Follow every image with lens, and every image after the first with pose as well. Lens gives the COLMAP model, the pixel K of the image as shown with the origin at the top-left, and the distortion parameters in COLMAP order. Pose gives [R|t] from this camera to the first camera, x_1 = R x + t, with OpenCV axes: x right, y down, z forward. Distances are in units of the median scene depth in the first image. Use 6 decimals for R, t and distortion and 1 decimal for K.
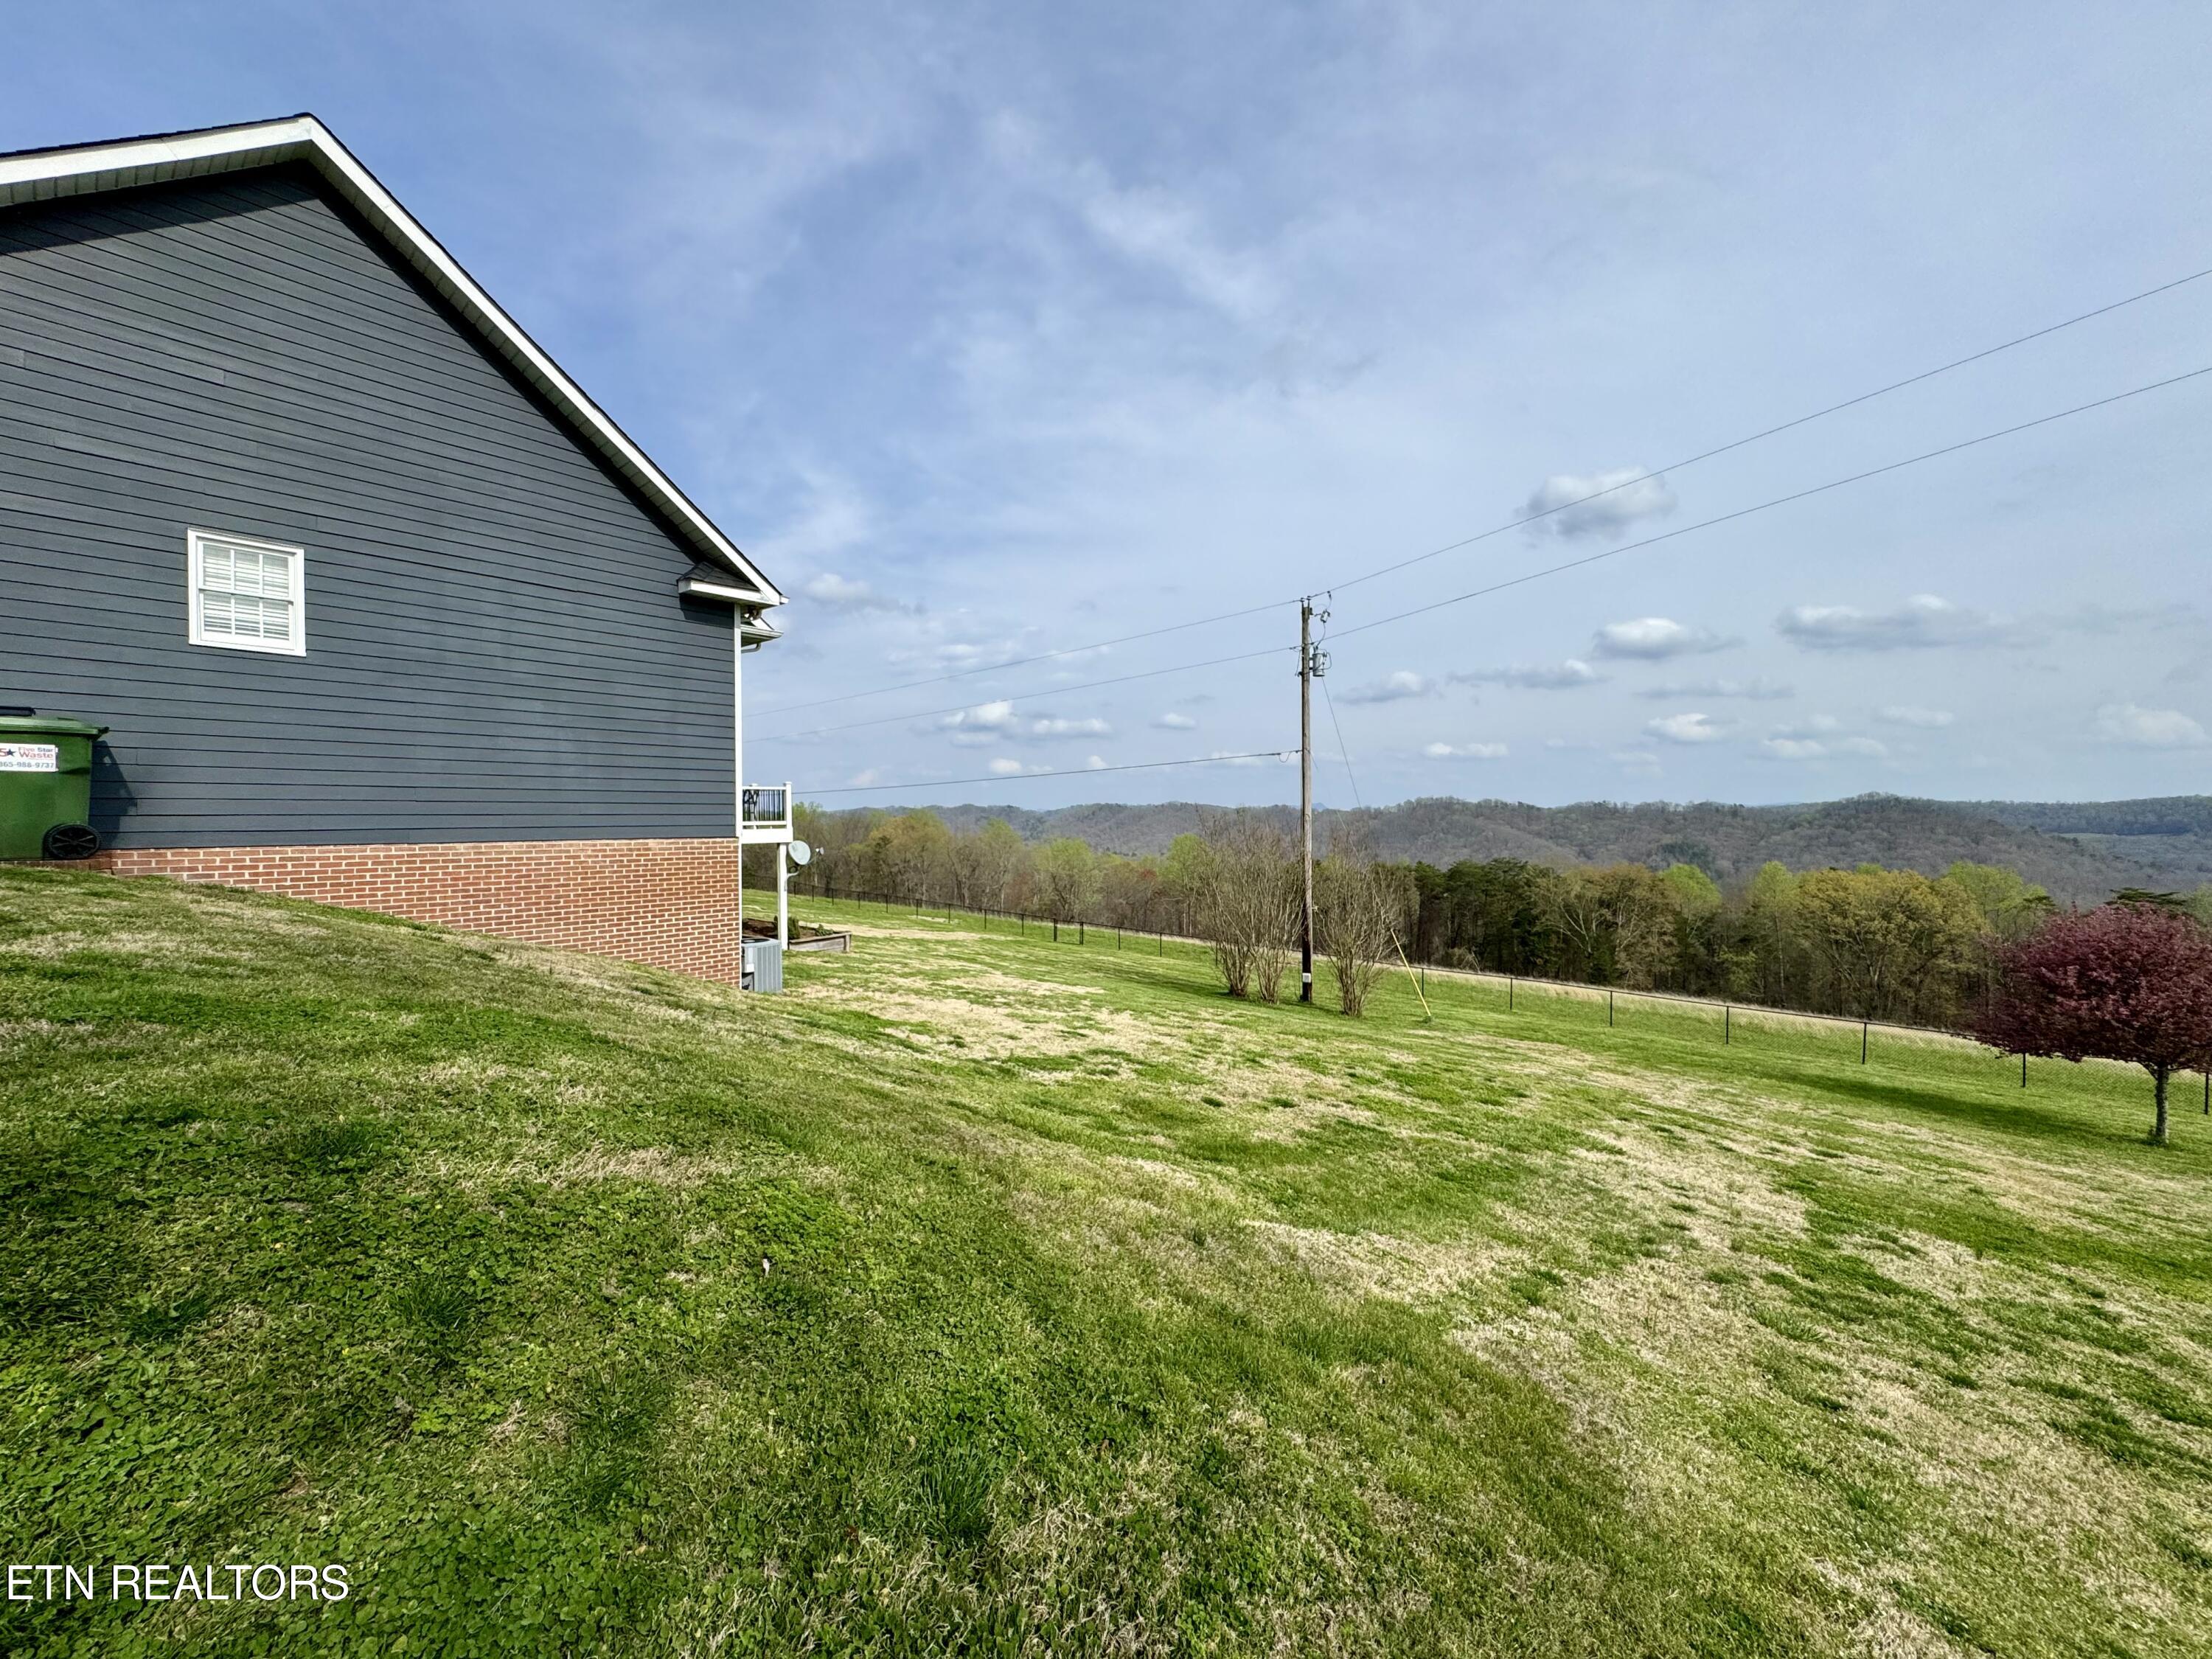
lens RADIAL K [[882.2, 0, 1115.7], [0, 882.2, 824.1], [0, 0, 1]] dist [-0.001891, 0.003822]
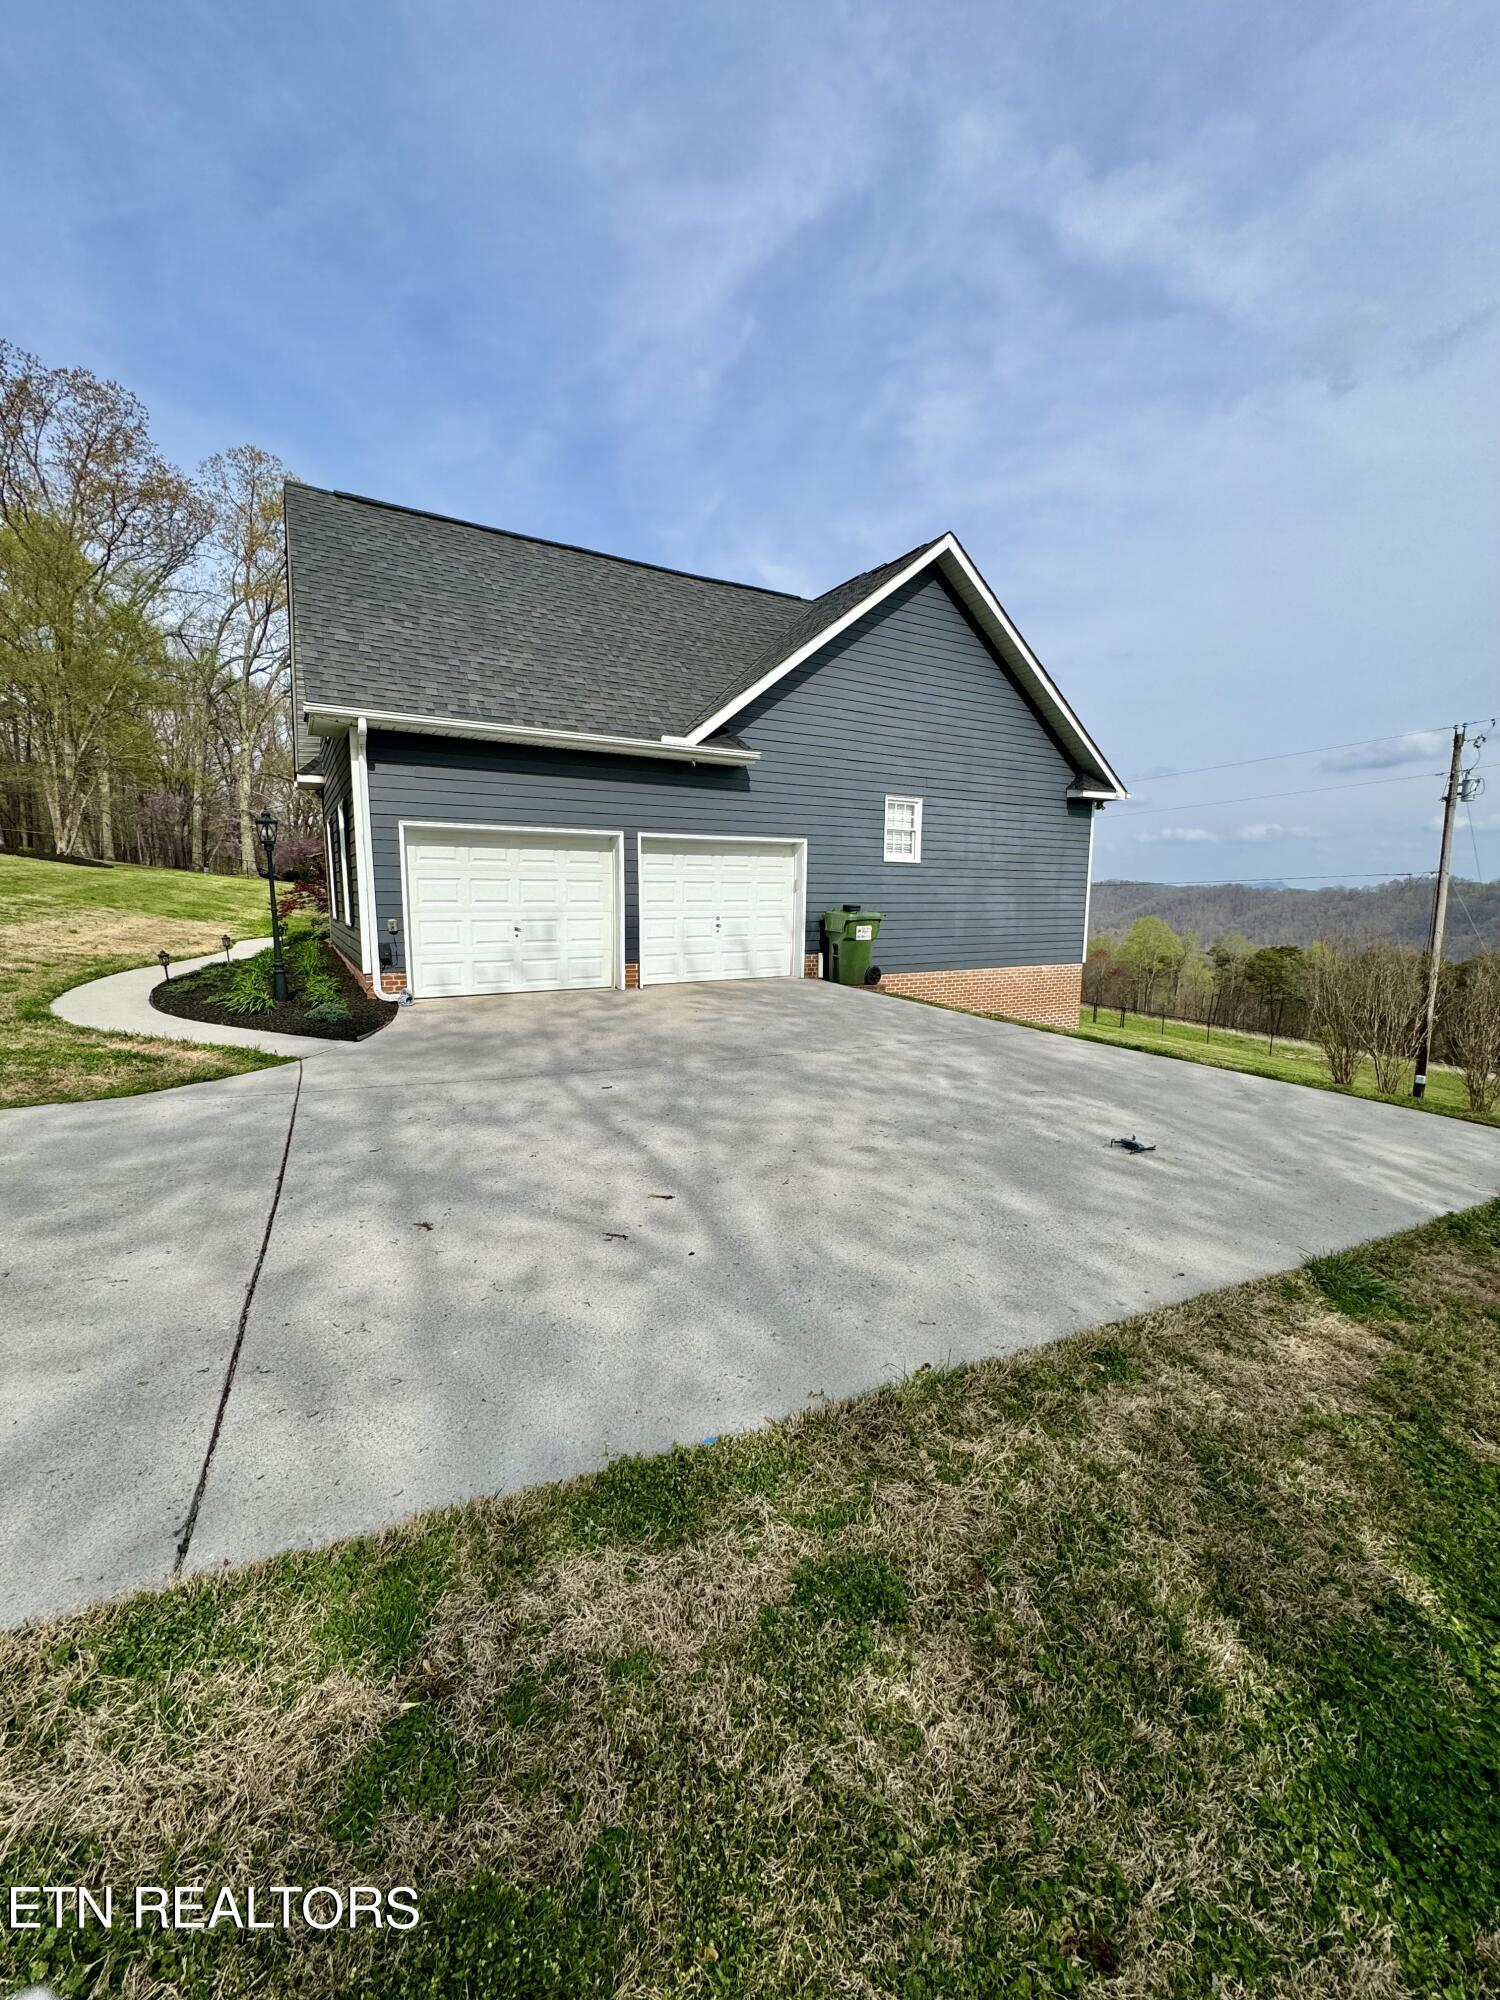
lens RADIAL K [[797.6, 0, 752.4], [0, 797.6, 1031.2], [0, 0, 1]] dist [-0.001891, 0.003822]
pose [[0.943302, 0.069395, -0.324602, -0.514268], [-0.014386, 0.985531, 0.168885, -0.091369], [0.331625, -0.154639, 0.930651, -0.459141]]
